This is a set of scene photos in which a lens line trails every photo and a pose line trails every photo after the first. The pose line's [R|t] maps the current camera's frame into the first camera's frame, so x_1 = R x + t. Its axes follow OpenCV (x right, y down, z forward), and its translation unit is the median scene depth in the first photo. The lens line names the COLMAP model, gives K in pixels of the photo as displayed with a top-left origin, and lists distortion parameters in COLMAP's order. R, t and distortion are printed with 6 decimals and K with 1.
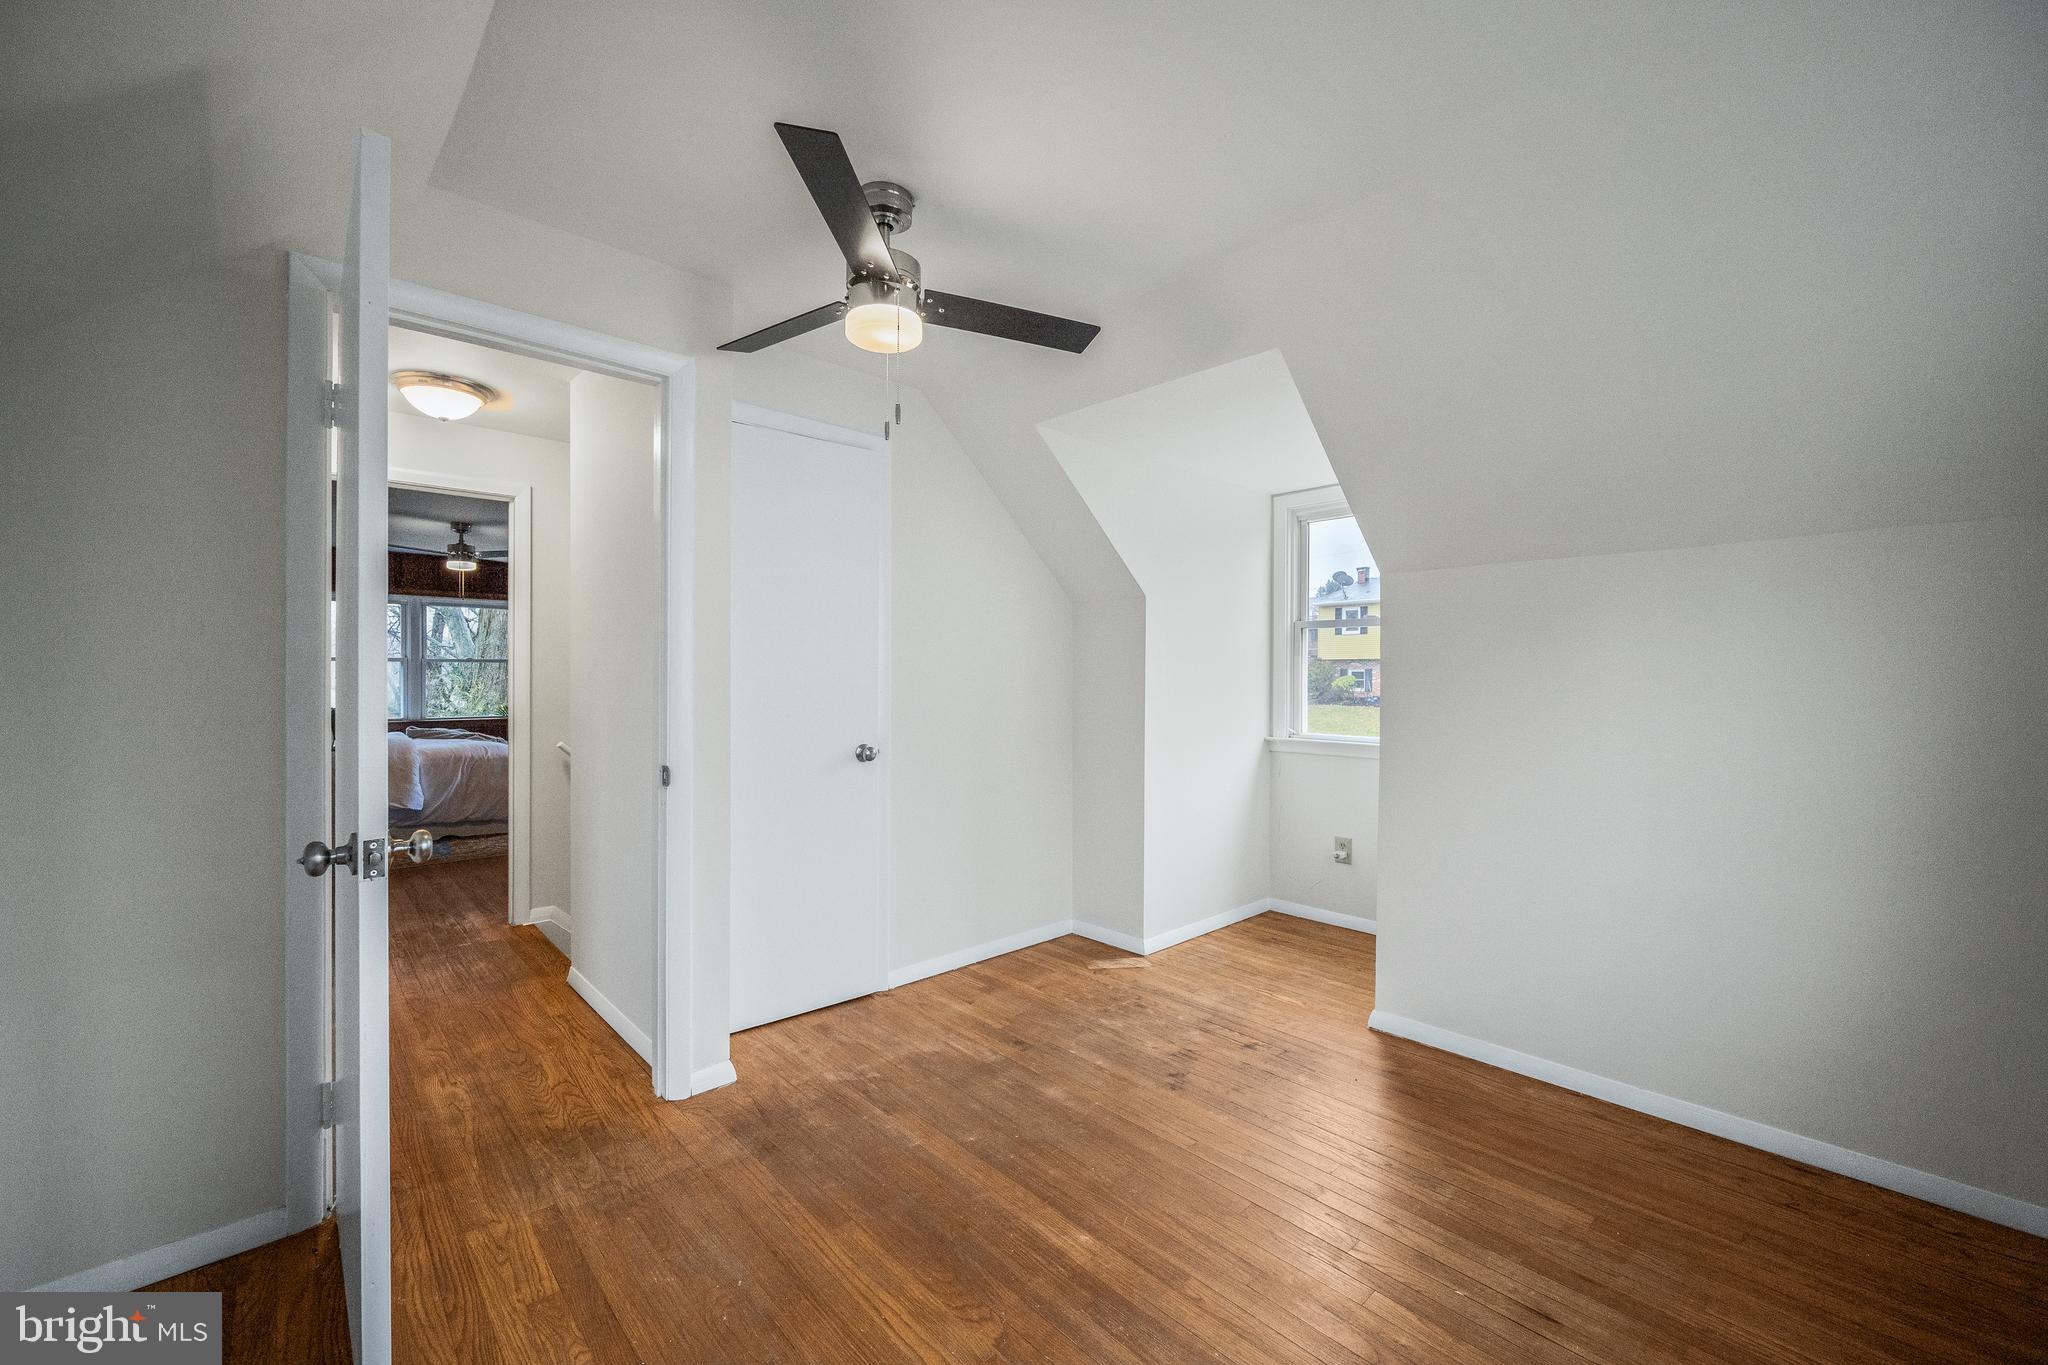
lens RADIAL K [[835.8, 0, 1018.2], [0, 835.8, 689.2], [0, 0, 1]] dist [0.000027, -0.000045]
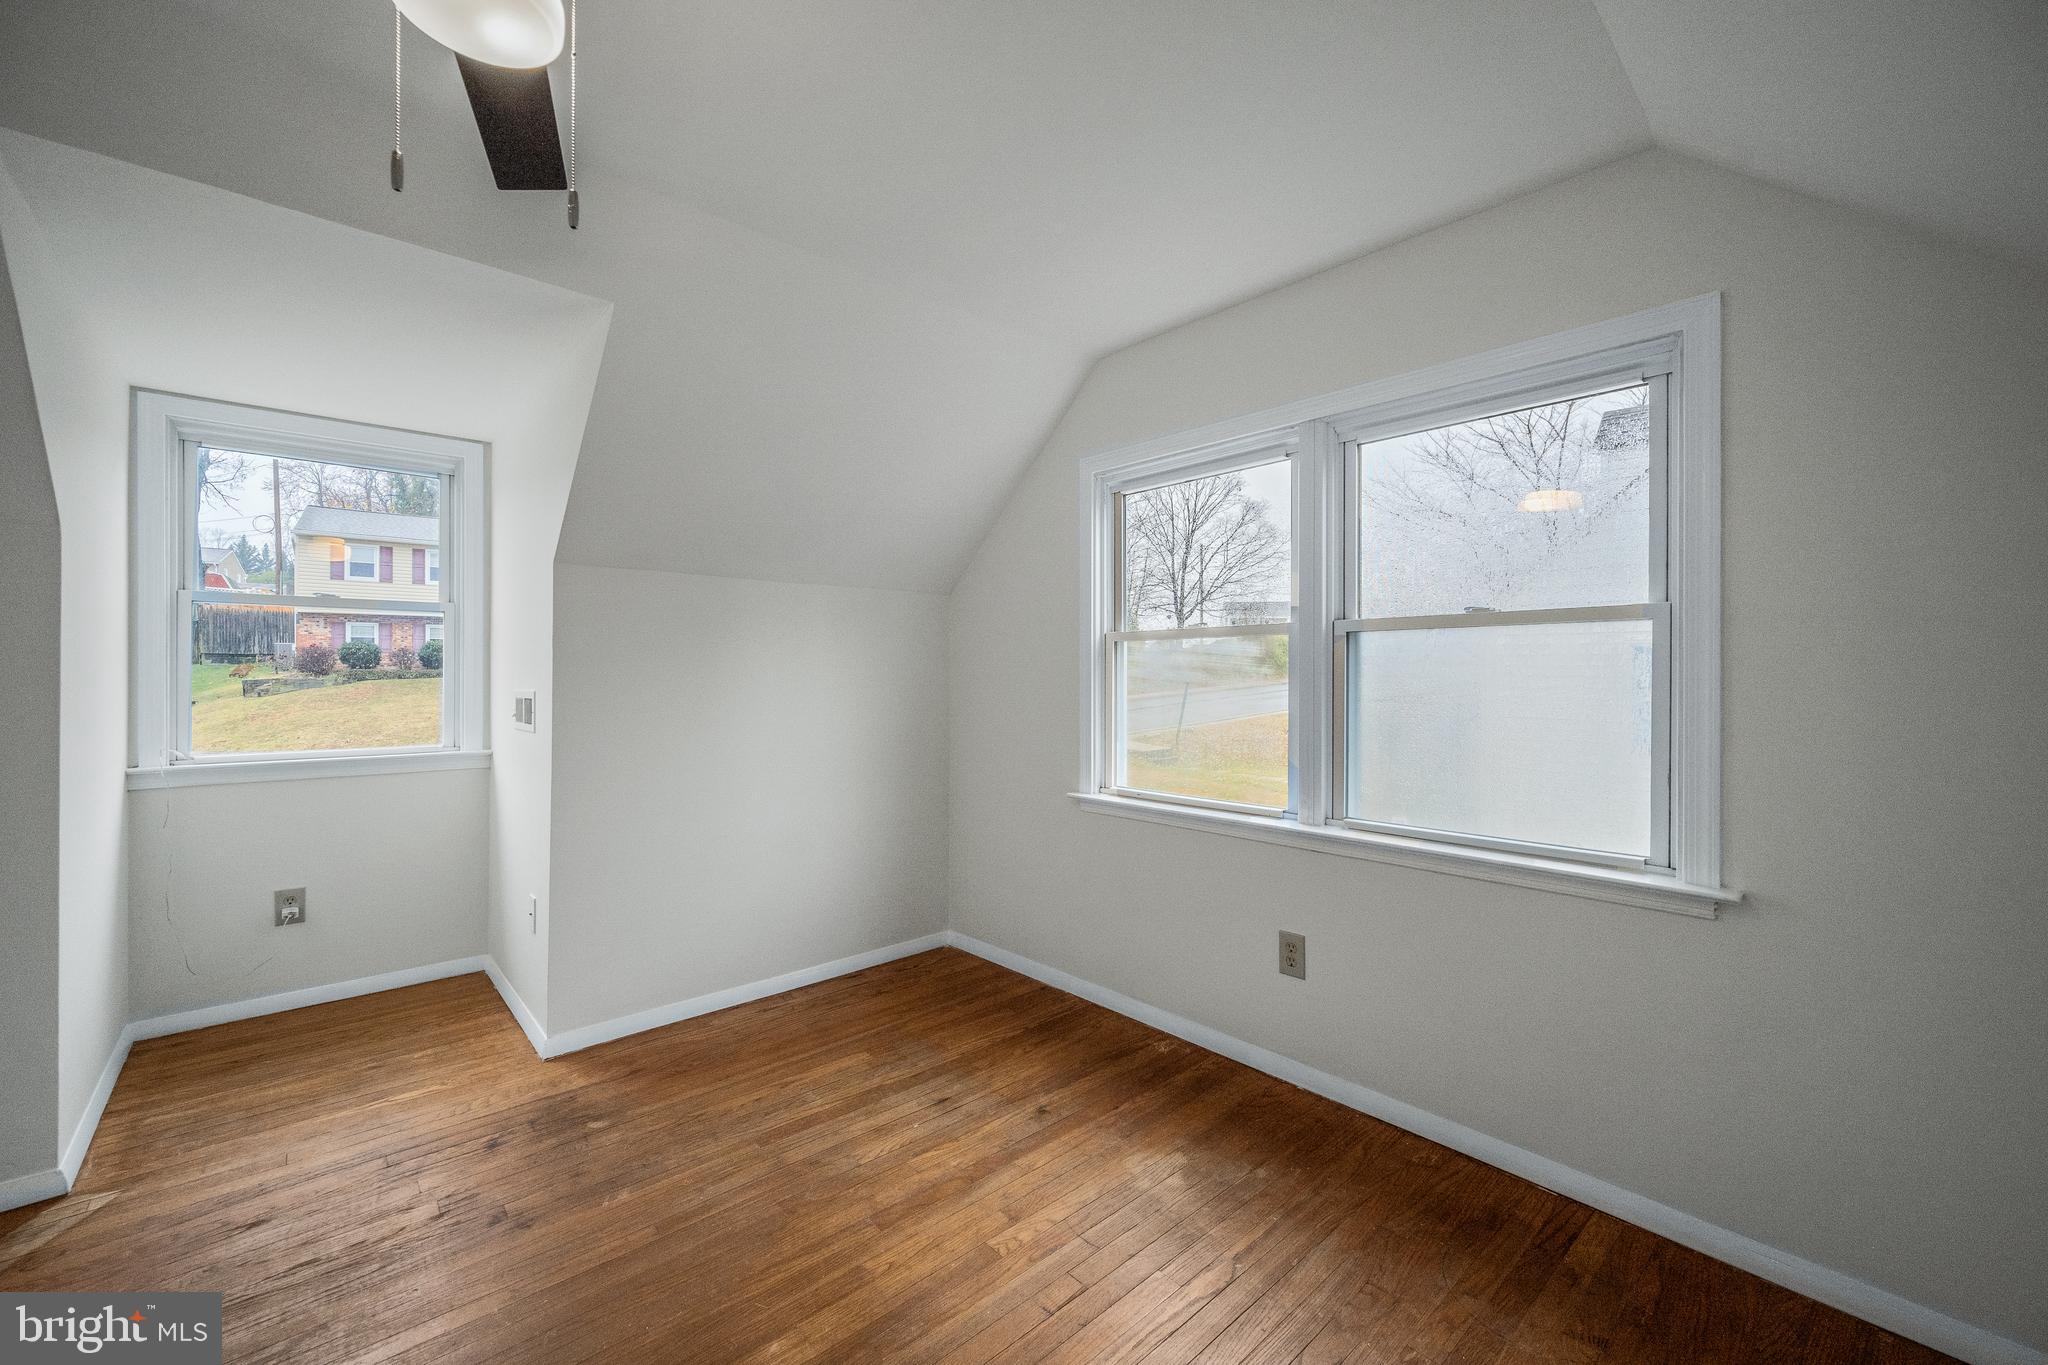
lens RADIAL K [[825.1, 0, 1030.1], [0, 825.1, 680.0], [0, 0, 1]] dist [0.000334, -0.000090]
pose [[-0.000345, -0.017315, 0.999850, -0.446662], [0.013753, 0.999755, 0.017318, -0.016041], [-0.999905, 0.013757, -0.000106, 0.442339]]
